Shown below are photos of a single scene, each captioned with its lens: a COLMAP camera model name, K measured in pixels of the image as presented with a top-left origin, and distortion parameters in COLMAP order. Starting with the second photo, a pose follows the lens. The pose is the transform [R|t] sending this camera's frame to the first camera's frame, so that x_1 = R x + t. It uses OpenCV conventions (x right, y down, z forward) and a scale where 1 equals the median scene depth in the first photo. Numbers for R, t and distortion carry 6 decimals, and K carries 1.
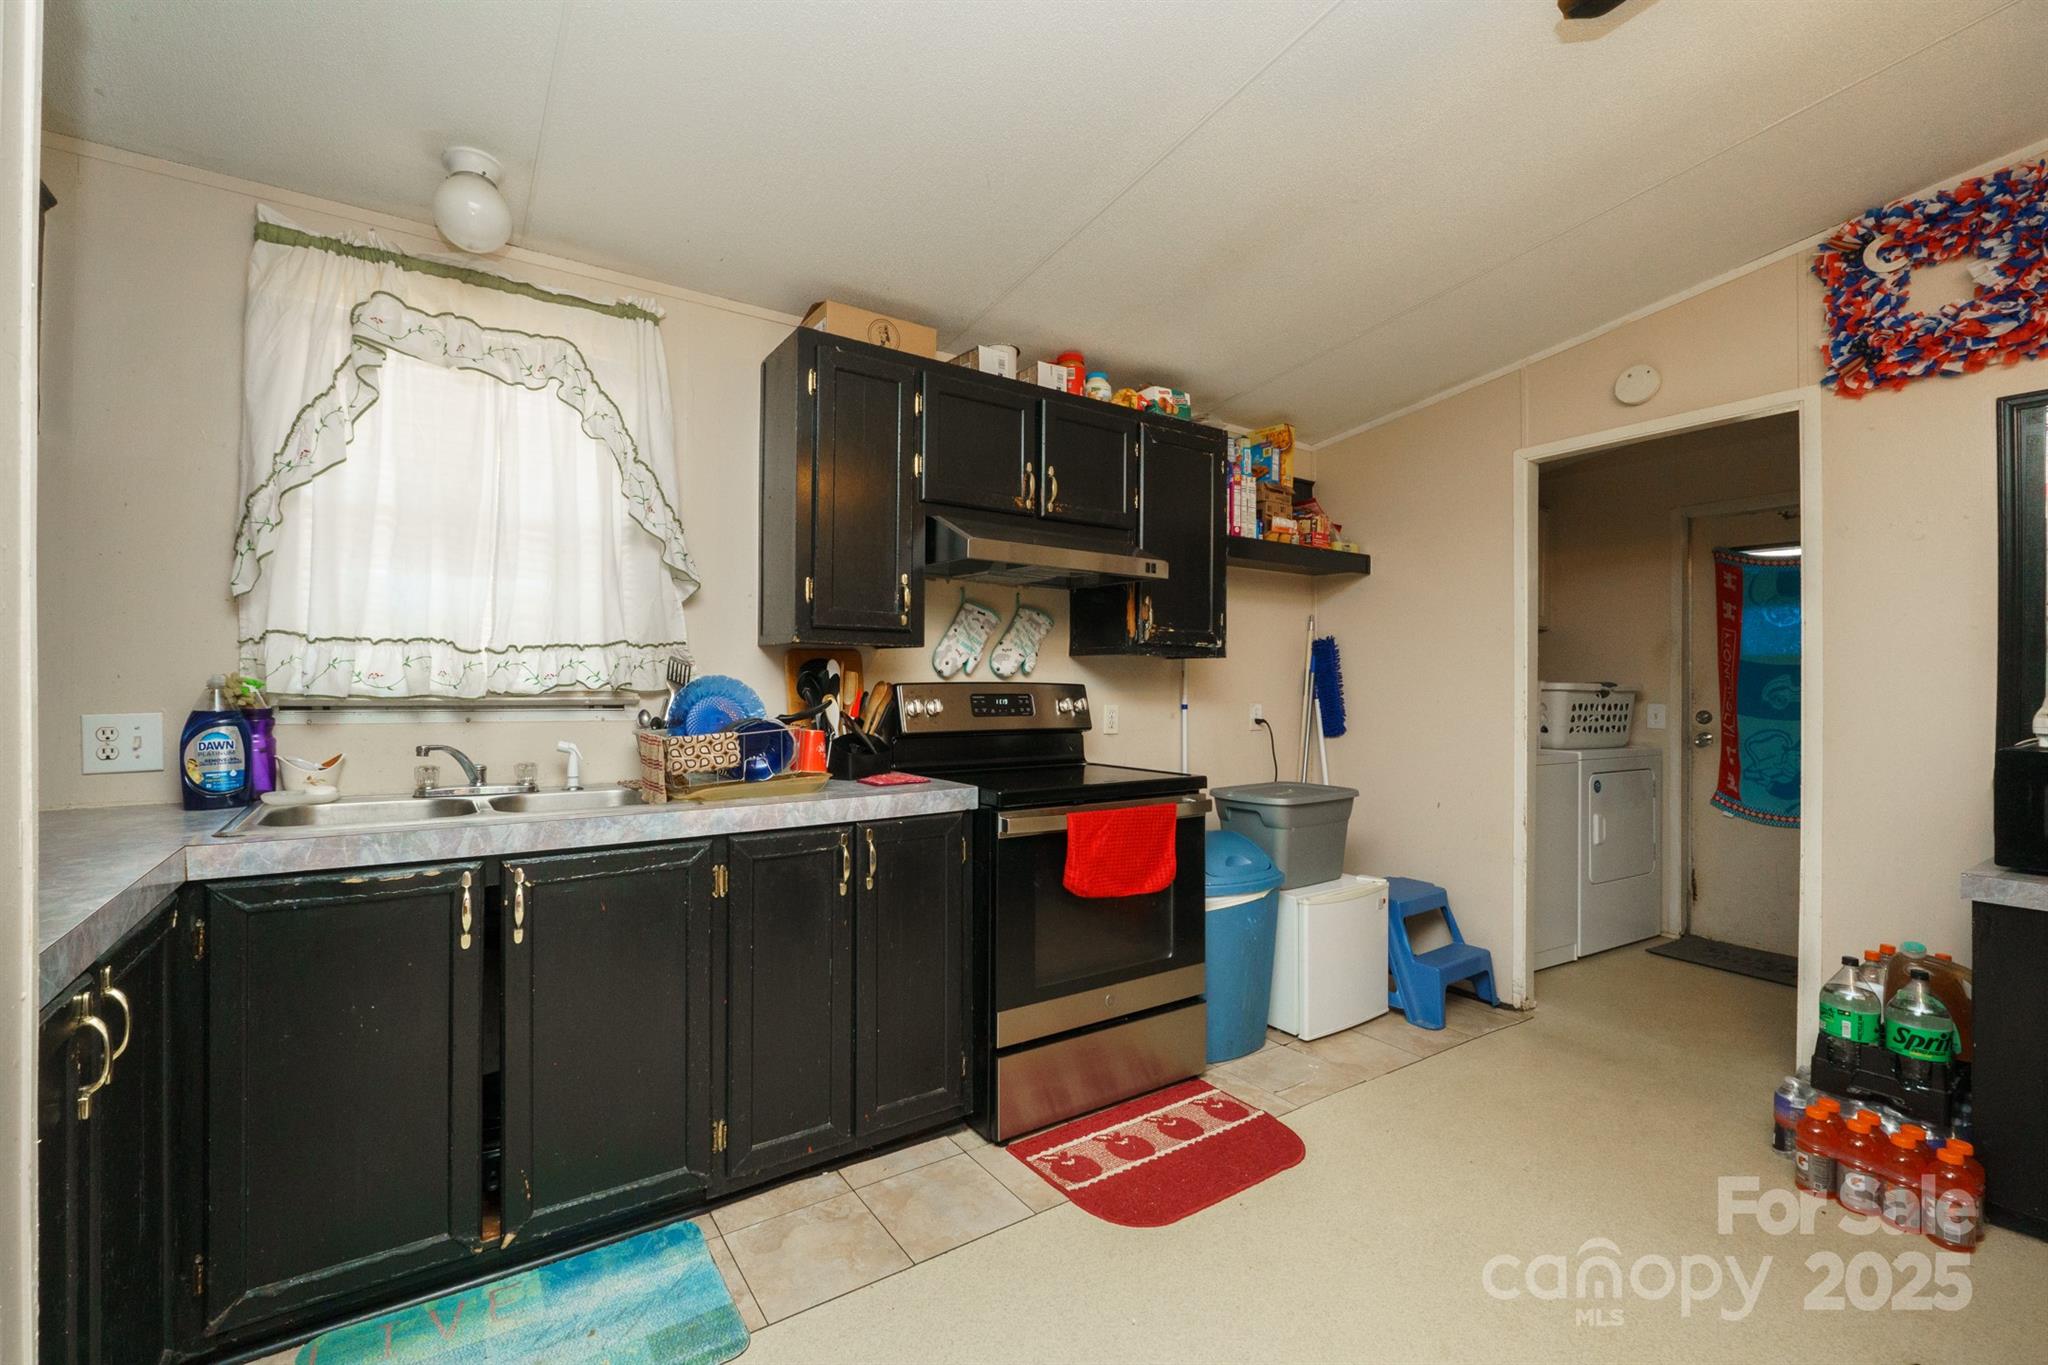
lens RADIAL K [[860.8, 0, 974.8], [0, 860.8, 683.5], [0, 0, 1]] dist [-0.005482, -0.002858]
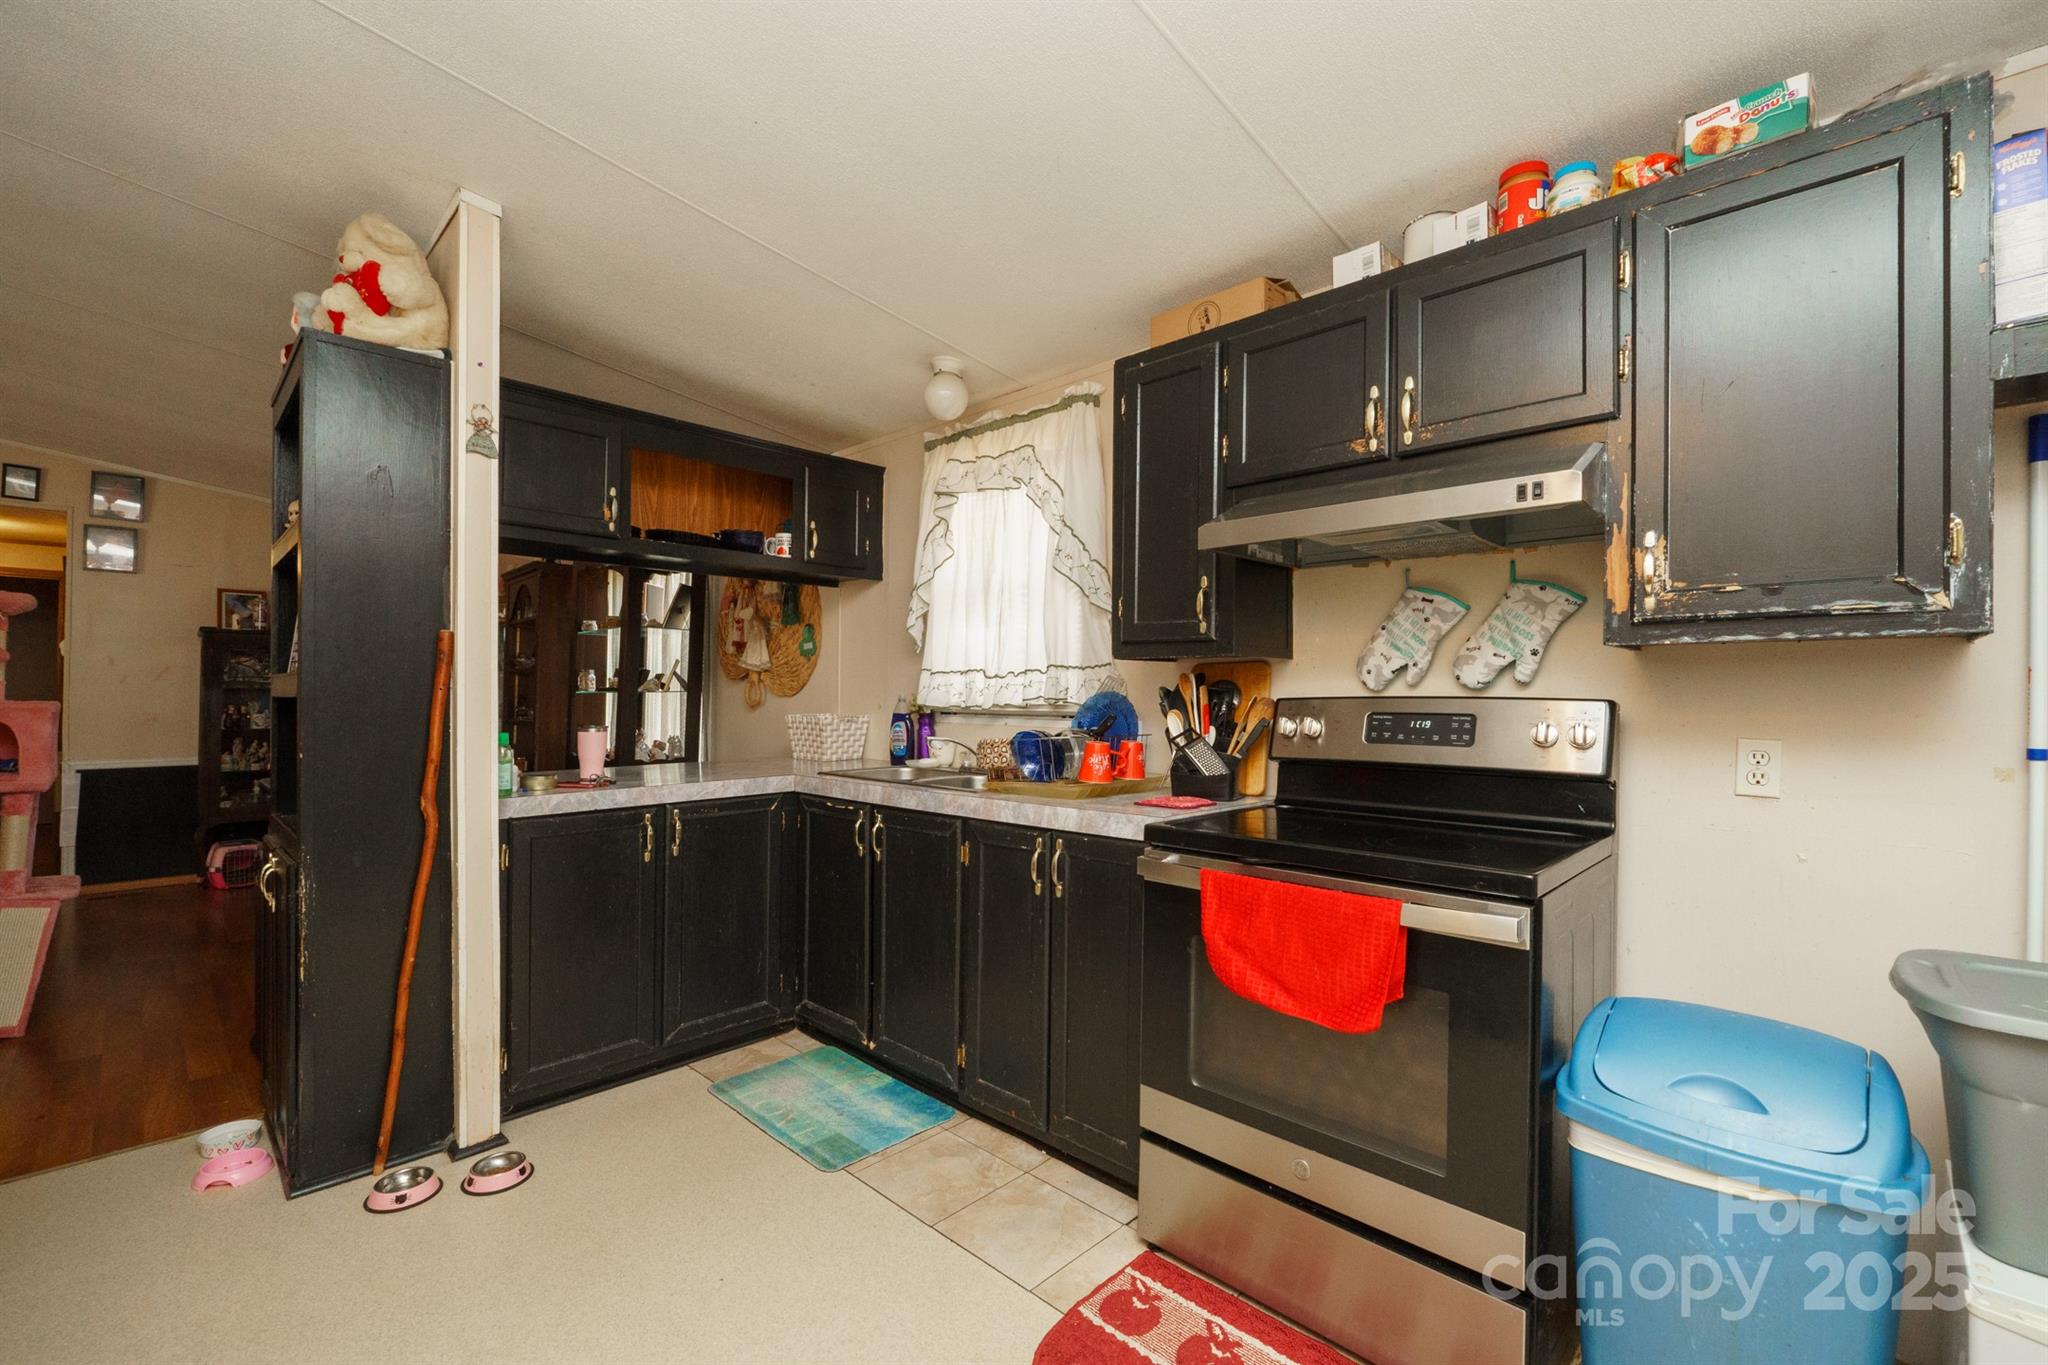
lens RADIAL K [[860.8, 0, 1028.8], [0, 860.8, 679.1], [0, 0, 1]] dist [-0.005482, -0.002858]
pose [[0.228886, -0.024201, -0.973152, 0.821075], [-0.002846, 0.999670, -0.025530, 0.003787], [0.973449, 0.008613, 0.228741, 0.678780]]
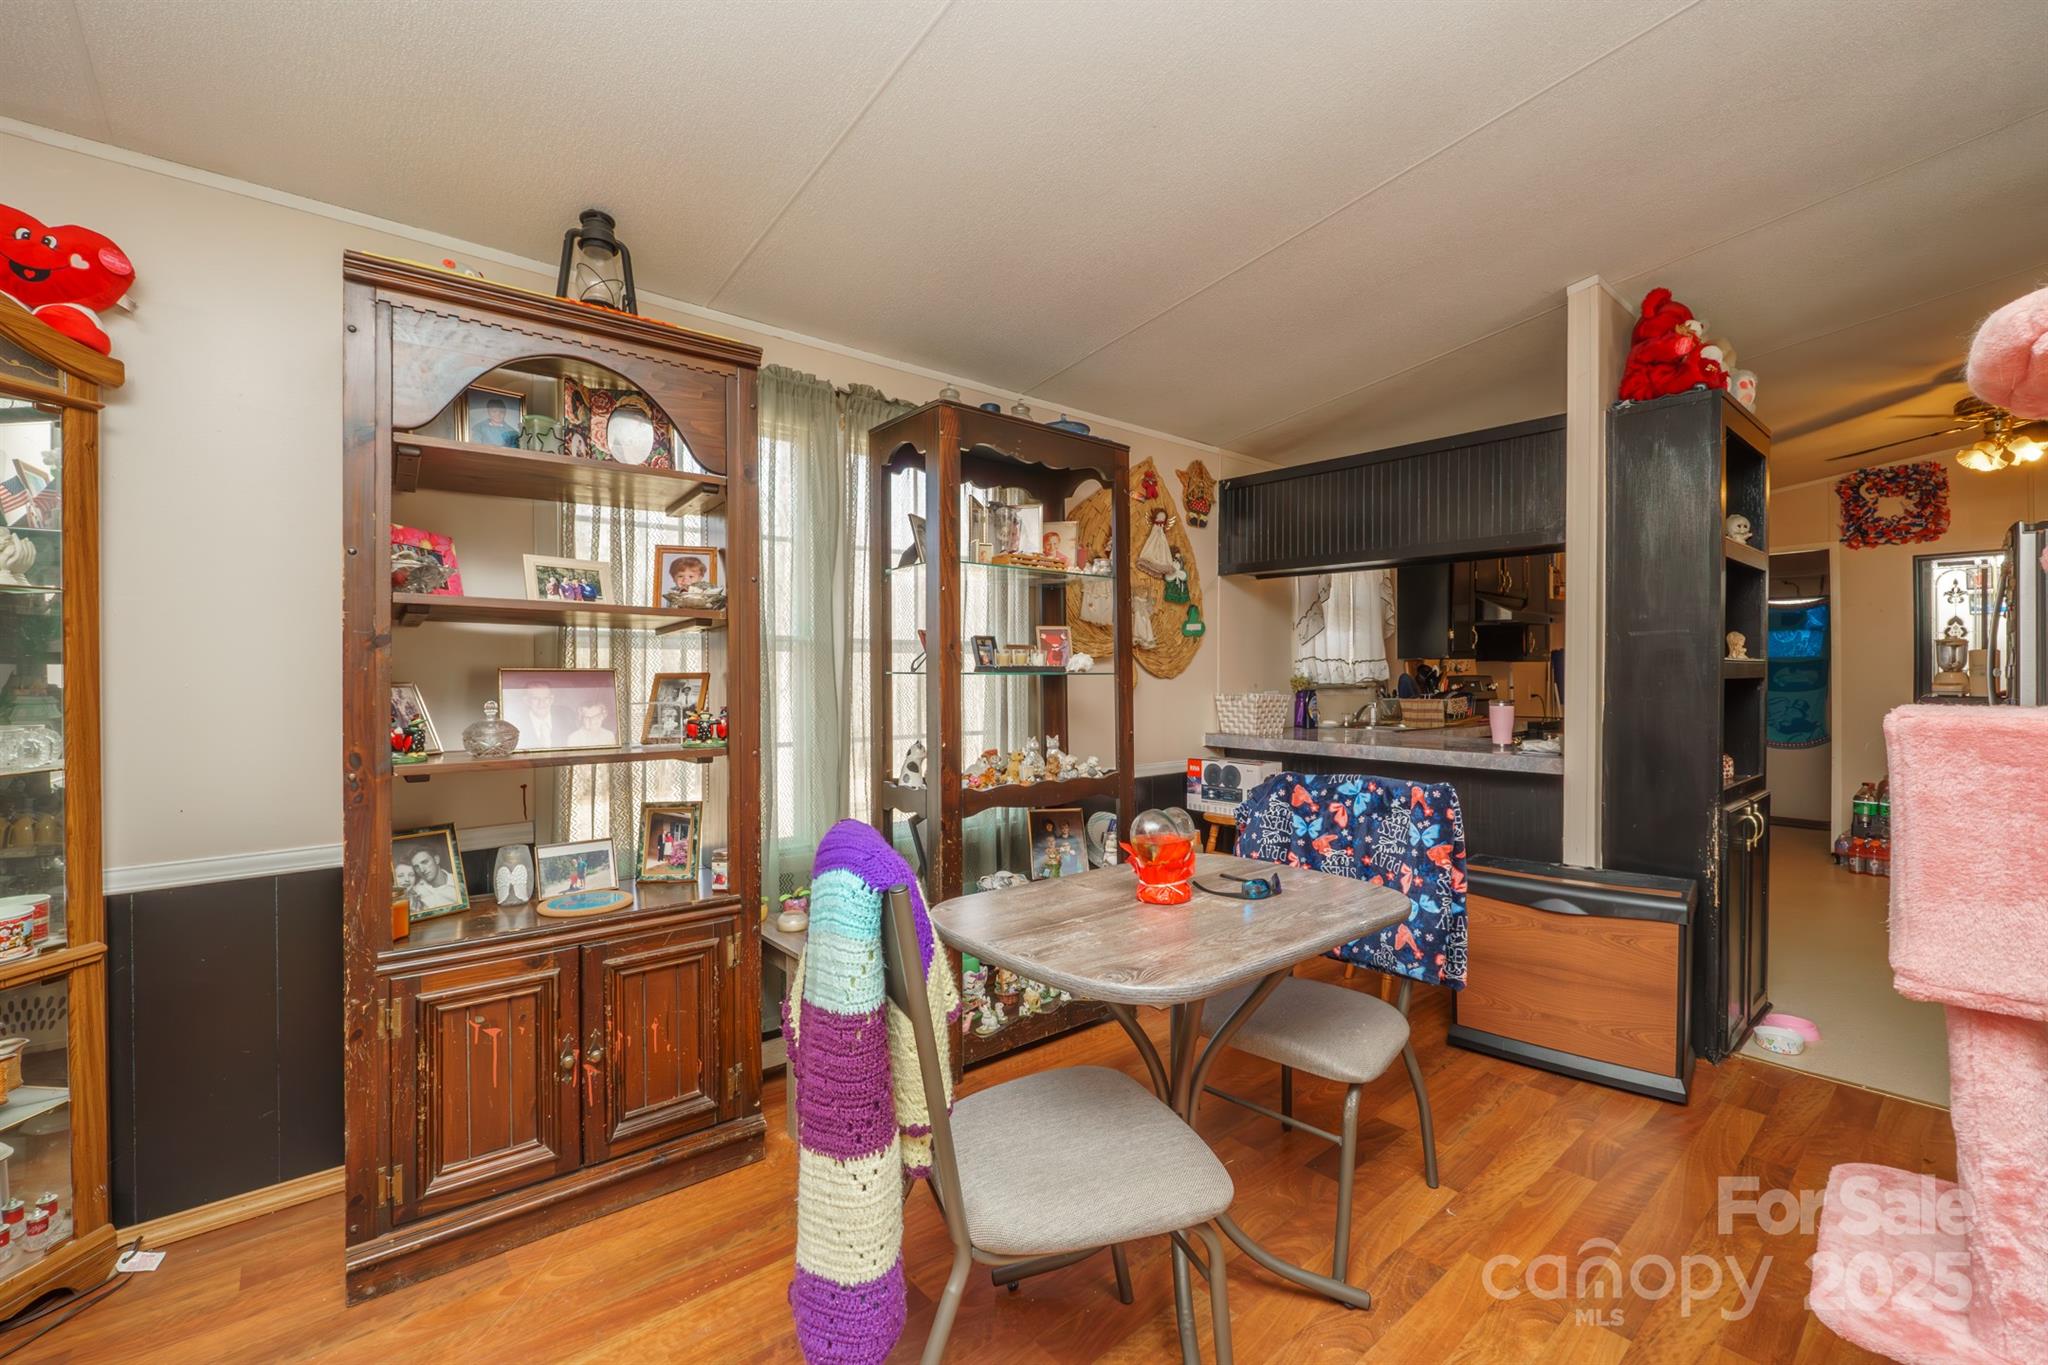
lens RADIAL K [[860.8, 0, 1023.9], [0, 860.8, 675.5], [0, 0, 1]] dist [-0.005482, -0.002858]
pose [[0.991738, -0.011066, 0.127801, -1.564612], [0.011879, 0.999914, -0.005607, -0.004930], [-0.127728, 0.007079, 0.991784, -1.048436]]
